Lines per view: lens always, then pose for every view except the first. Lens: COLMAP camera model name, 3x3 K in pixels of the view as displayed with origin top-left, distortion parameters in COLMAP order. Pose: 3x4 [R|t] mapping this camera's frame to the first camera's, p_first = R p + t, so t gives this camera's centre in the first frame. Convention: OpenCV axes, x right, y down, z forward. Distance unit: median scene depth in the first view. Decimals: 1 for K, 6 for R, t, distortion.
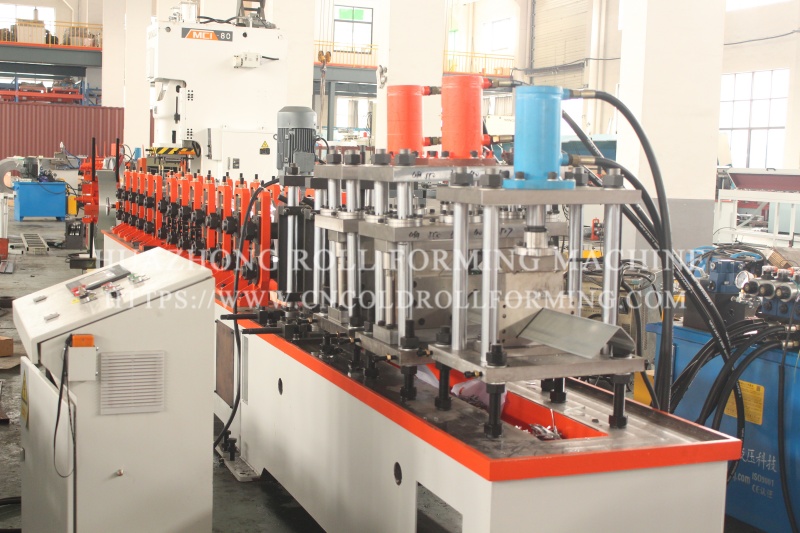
lens RADIAL K [[1106.6, 0, 400.0], [0, 1106.6, 266.5], [0, 0, 1]] dist [0.005316, 0.008270]
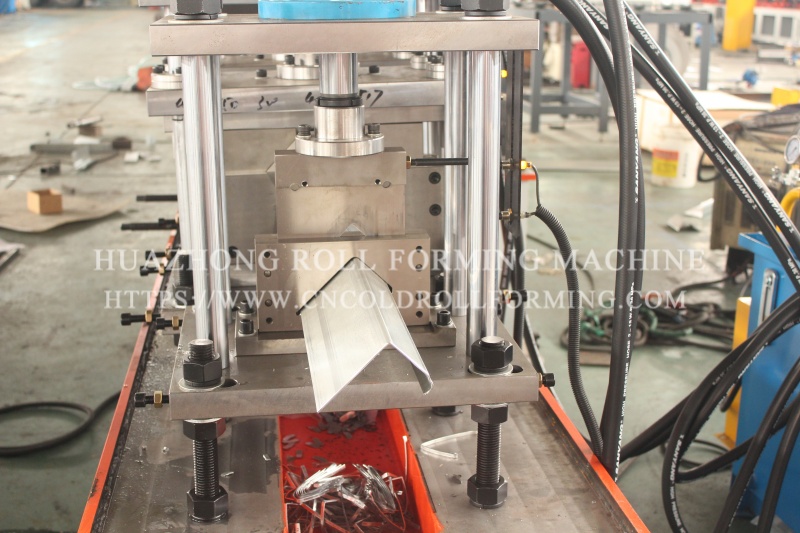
lens RADIAL K [[1111.1, 0, 400.0], [0, 1111.1, 266.5], [0, 0, 1]] dist [0.004395, -0.073194]
pose [[0.971853, 0.045639, -0.231124, 0.260076], [-0.009157, 0.987633, 0.156519, -0.037725], [0.235409, -0.149997, 0.960252, 0.501631]]
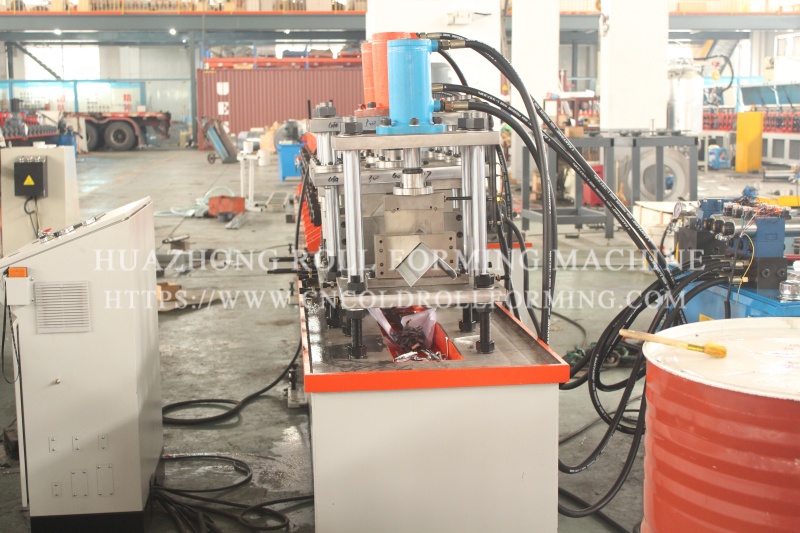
lens RADIAL K [[1111.1, 0, 400.0], [0, 1111.1, 266.5], [0, 0, 1]] dist [0.004395, -0.073194]
pose [[0.963789, -0.004217, -0.266633, 0.390231], [0.014939, 0.999159, 0.038196, 0.017783], [0.266248, -0.040796, 0.963041, -0.059042]]
